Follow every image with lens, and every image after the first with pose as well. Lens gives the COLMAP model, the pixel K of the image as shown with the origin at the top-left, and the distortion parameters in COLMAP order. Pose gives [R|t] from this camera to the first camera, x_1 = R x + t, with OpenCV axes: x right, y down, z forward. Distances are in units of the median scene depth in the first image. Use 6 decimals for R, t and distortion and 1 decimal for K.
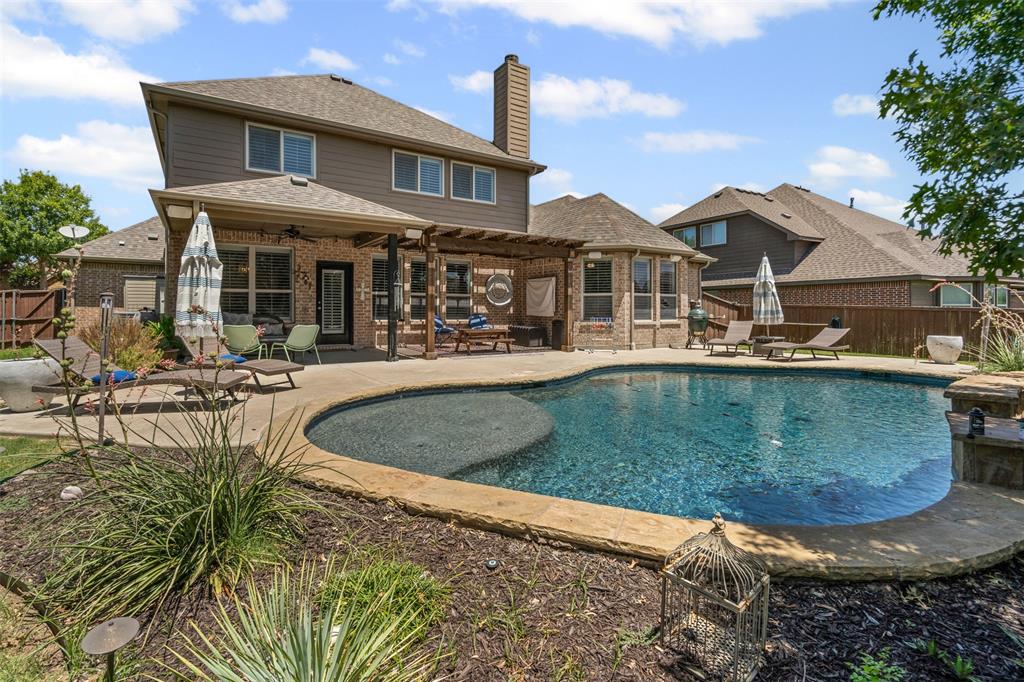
lens RADIAL K [[473.0, 0, 501.9], [0, 473.0, 310.9], [0, 0, 1]] dist [-0.006164, 0.002603]
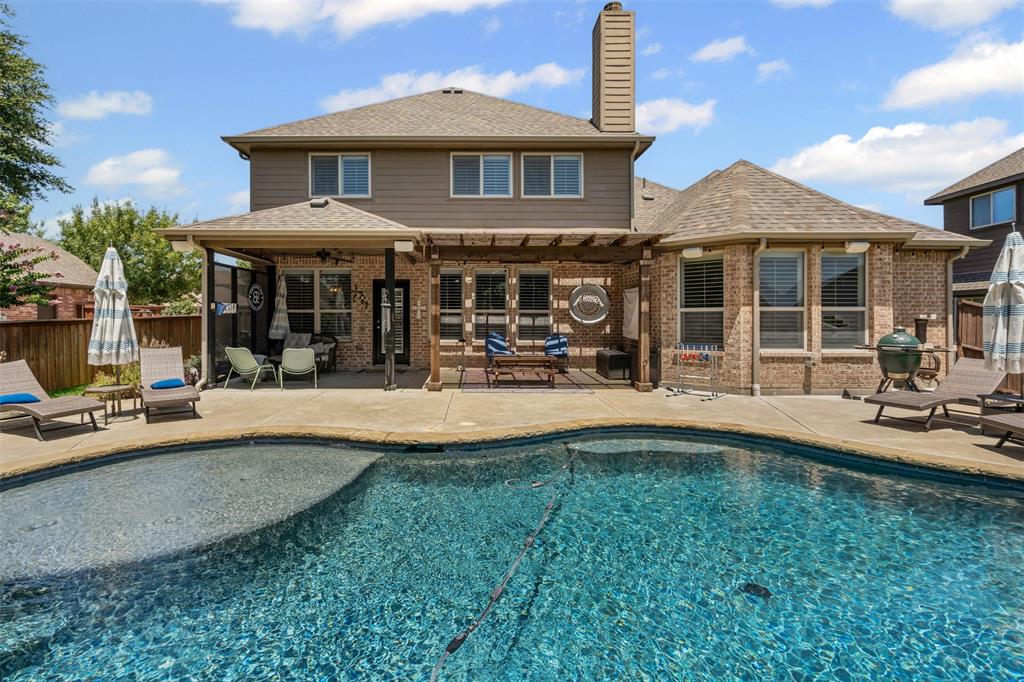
lens RADIAL K [[473.0, 0, 477.0], [0, 473.0, 320.4], [0, 0, 1]] dist [-0.006164, 0.002603]
pose [[0.846751, 0.001536, -0.531988, 0.282109], [0.001261, 0.999987, 0.004895, -0.022550], [0.531988, -0.004816, 0.846738, 0.242013]]
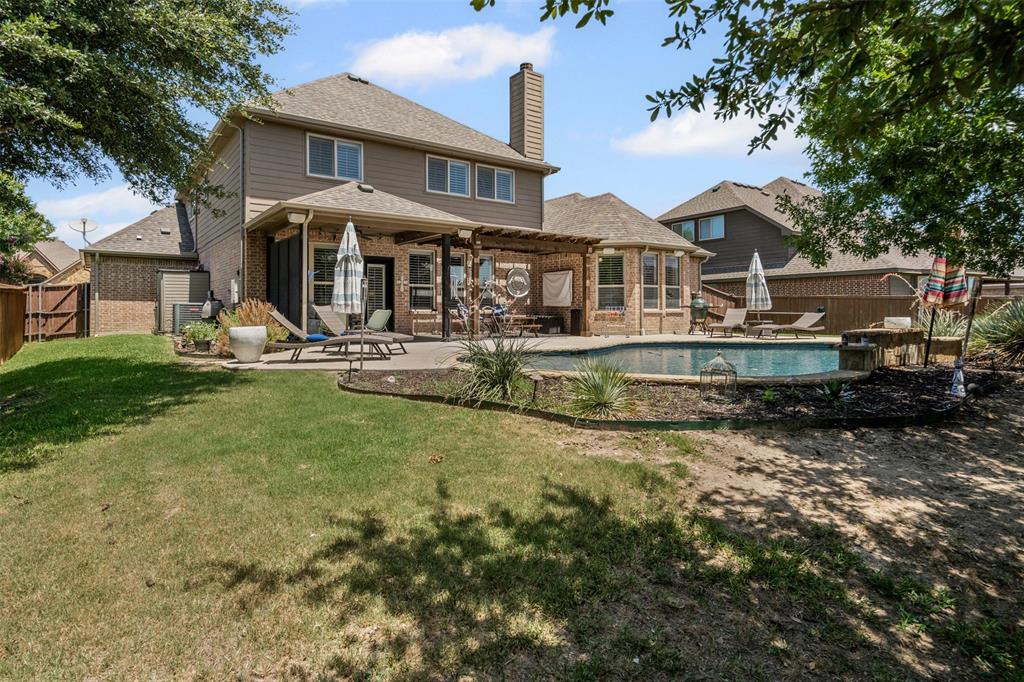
lens RADIAL K [[556.1, 0, 496.8], [0, 556.1, 310.6], [0, 0, 1]] dist [0.007104, 0.000469]
pose [[0.998518, -0.005108, 0.054176, -0.133416], [0.005236, 0.999984, -0.002207, 0.023664], [-0.054164, 0.002487, 0.998529, -0.286376]]
